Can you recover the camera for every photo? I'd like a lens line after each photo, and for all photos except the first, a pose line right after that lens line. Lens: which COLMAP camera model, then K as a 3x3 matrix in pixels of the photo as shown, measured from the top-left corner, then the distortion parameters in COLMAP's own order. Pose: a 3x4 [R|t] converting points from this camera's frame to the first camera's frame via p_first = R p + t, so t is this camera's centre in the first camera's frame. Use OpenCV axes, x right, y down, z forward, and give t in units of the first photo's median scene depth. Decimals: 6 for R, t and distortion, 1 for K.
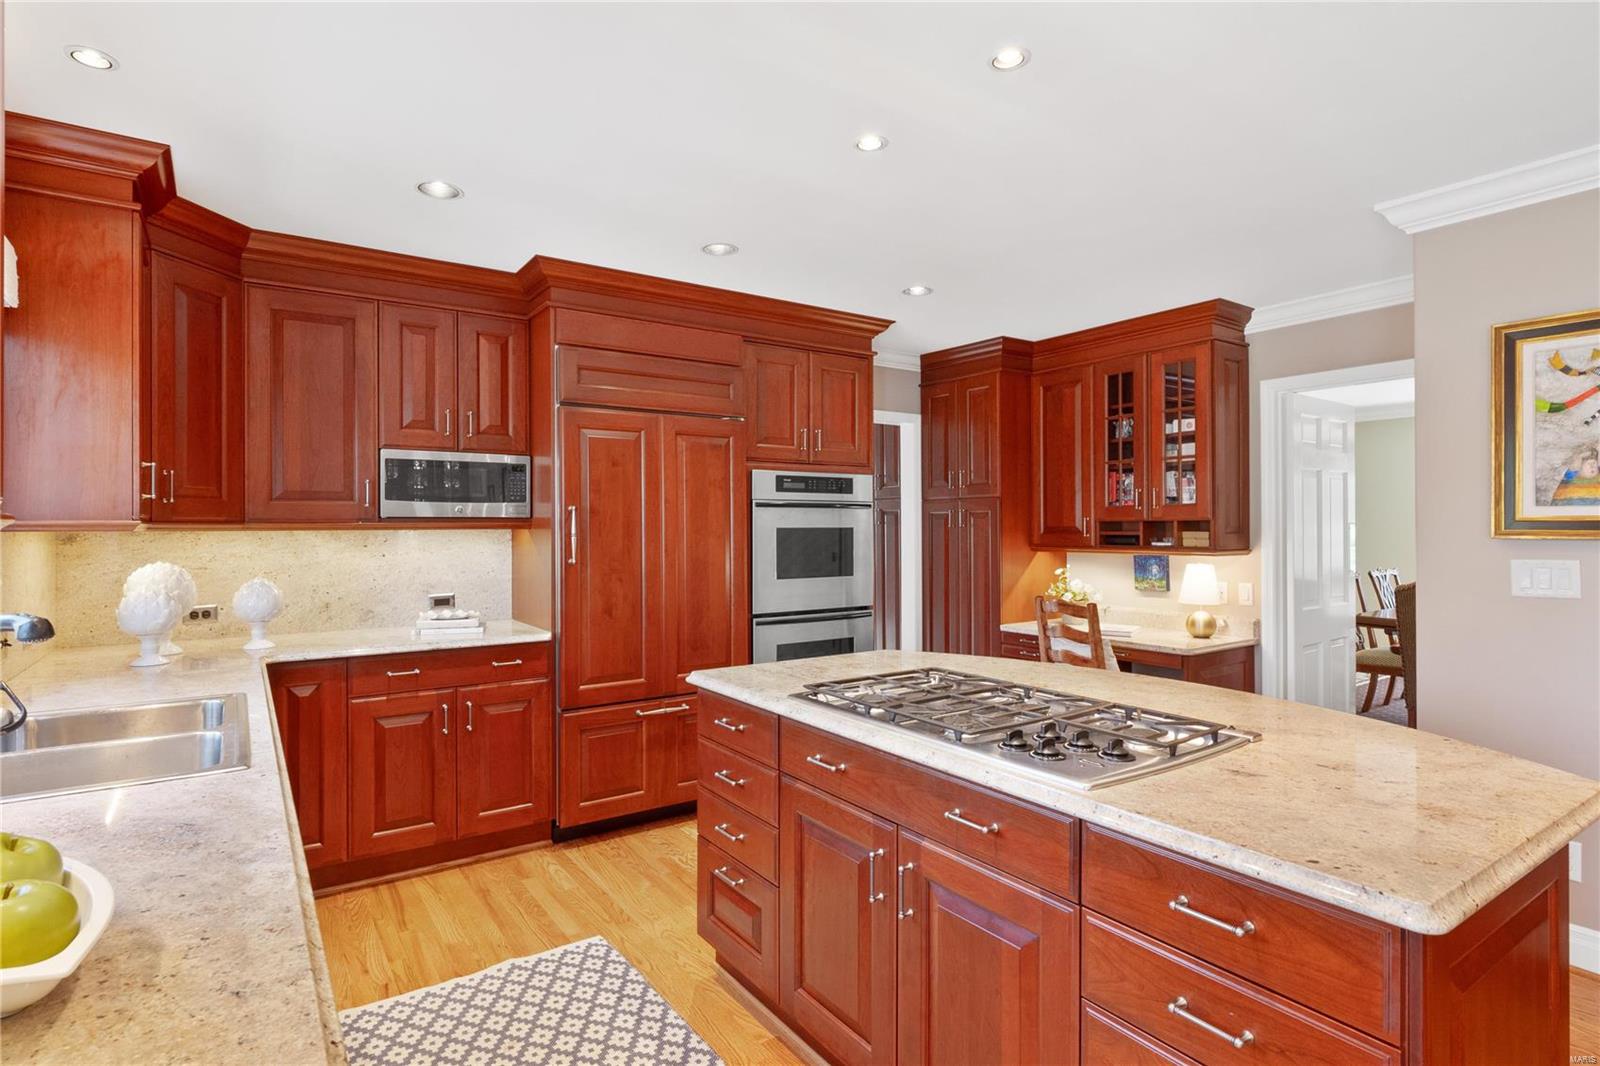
lens RADIAL K [[819.2, 0, 799.5], [0, 819.2, 521.3], [0, 0, 1]] dist [-0.007753, -0.001029]
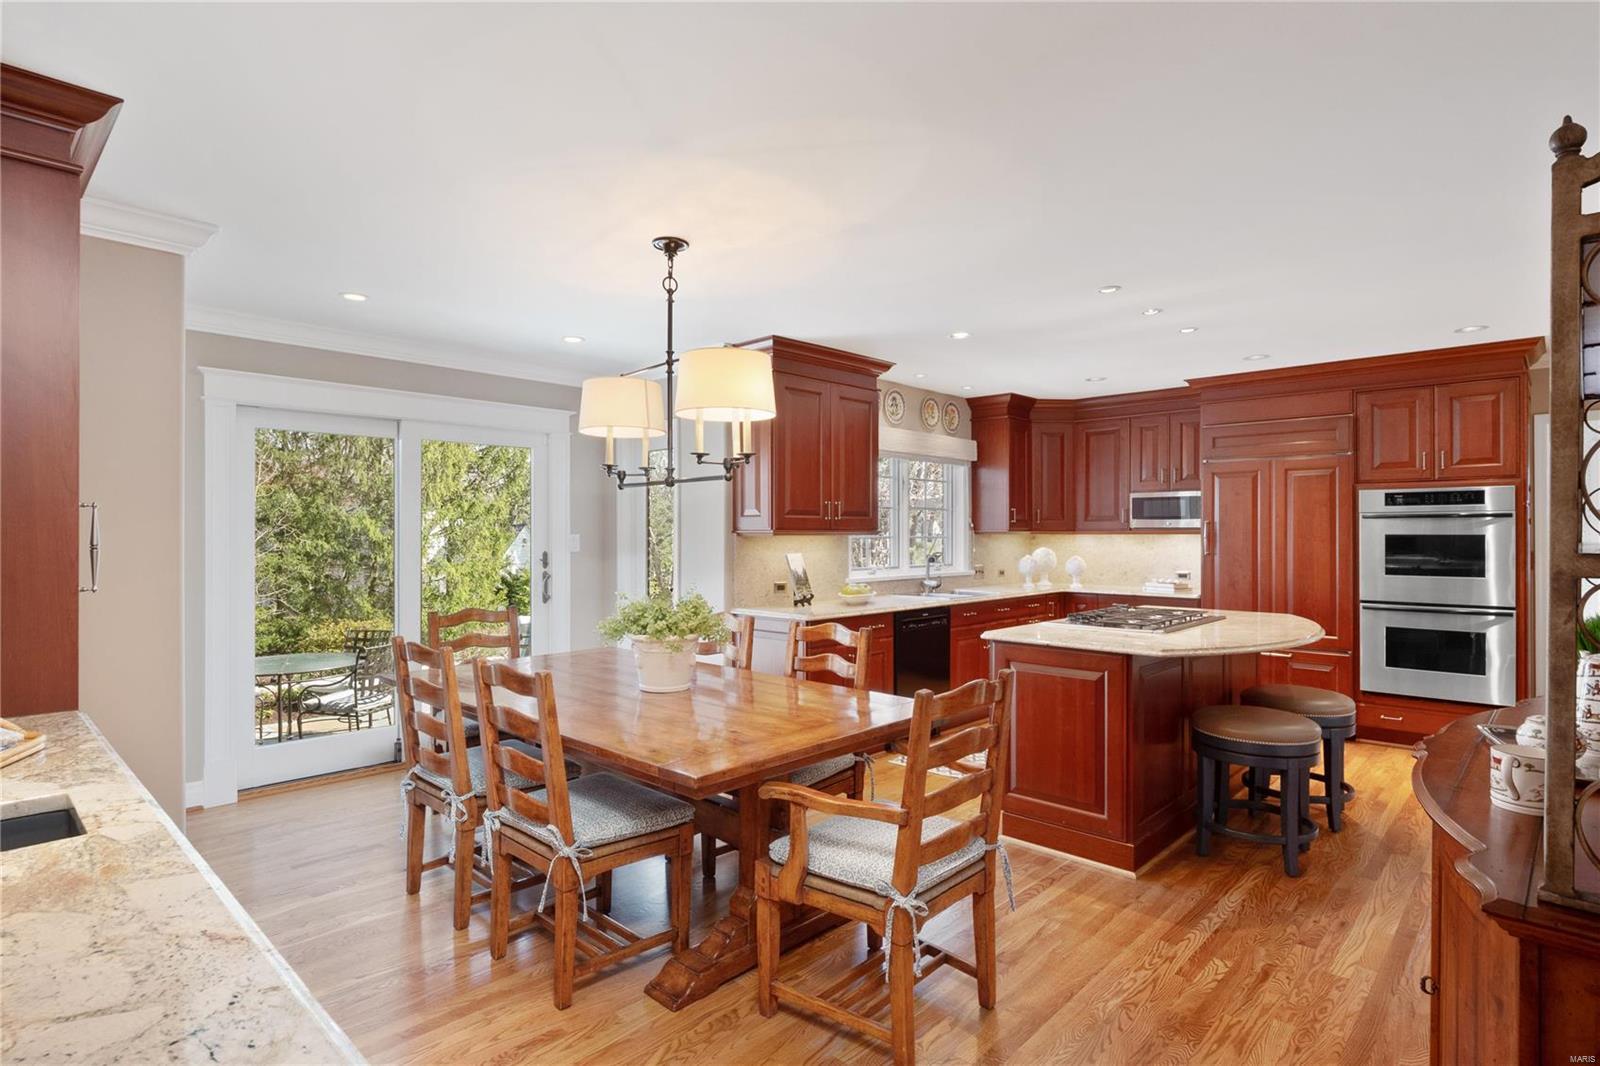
lens RADIAL K [[819.2, 0, 796.2], [0, 819.2, 530.0], [0, 0, 1]] dist [-0.007753, -0.001029]
pose [[0.206862, -0.001192, -0.978369, 1.153098], [0.005271, 0.999986, -0.000104, -0.003889], [0.978356, -0.005135, 0.206865, -0.177814]]
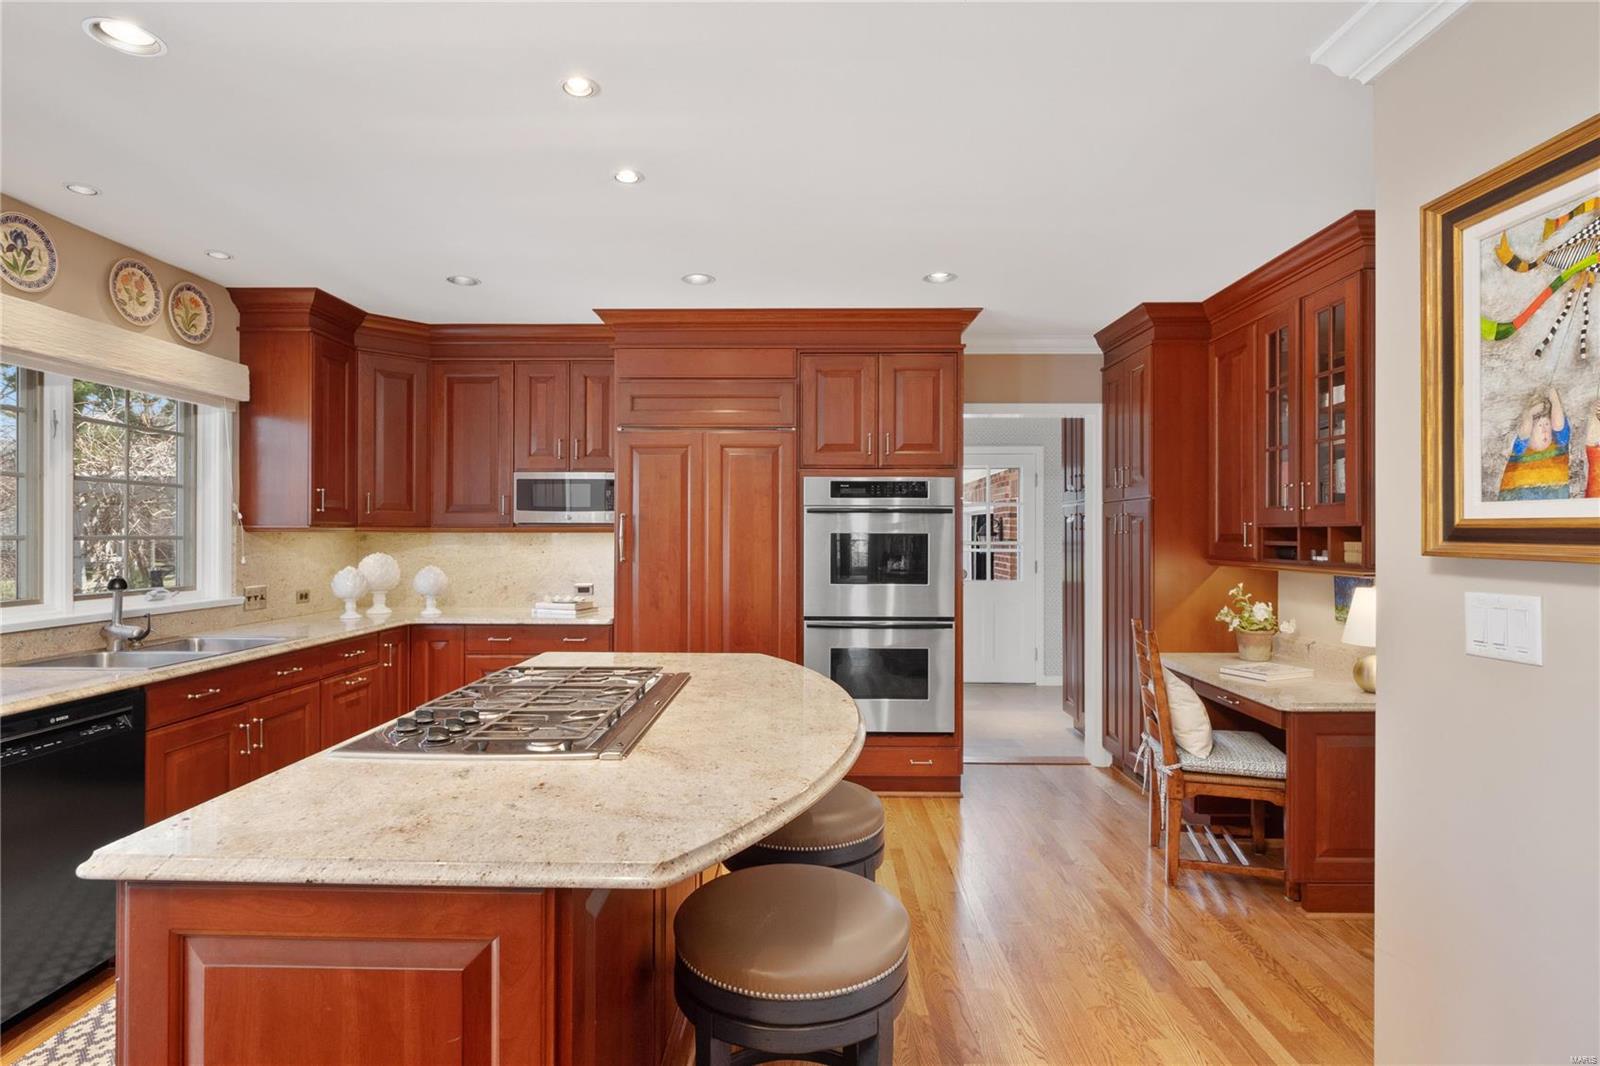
lens RADIAL K [[819.2, 0, 797.7], [0, 819.2, 529.6], [0, 0, 1]] dist [-0.007753, -0.001029]
pose [[0.813049, 0.003244, -0.582187, 0.599566], [-0.001184, 0.999992, 0.003919, -0.000410], [0.582194, -0.002497, 0.813046, 0.167078]]
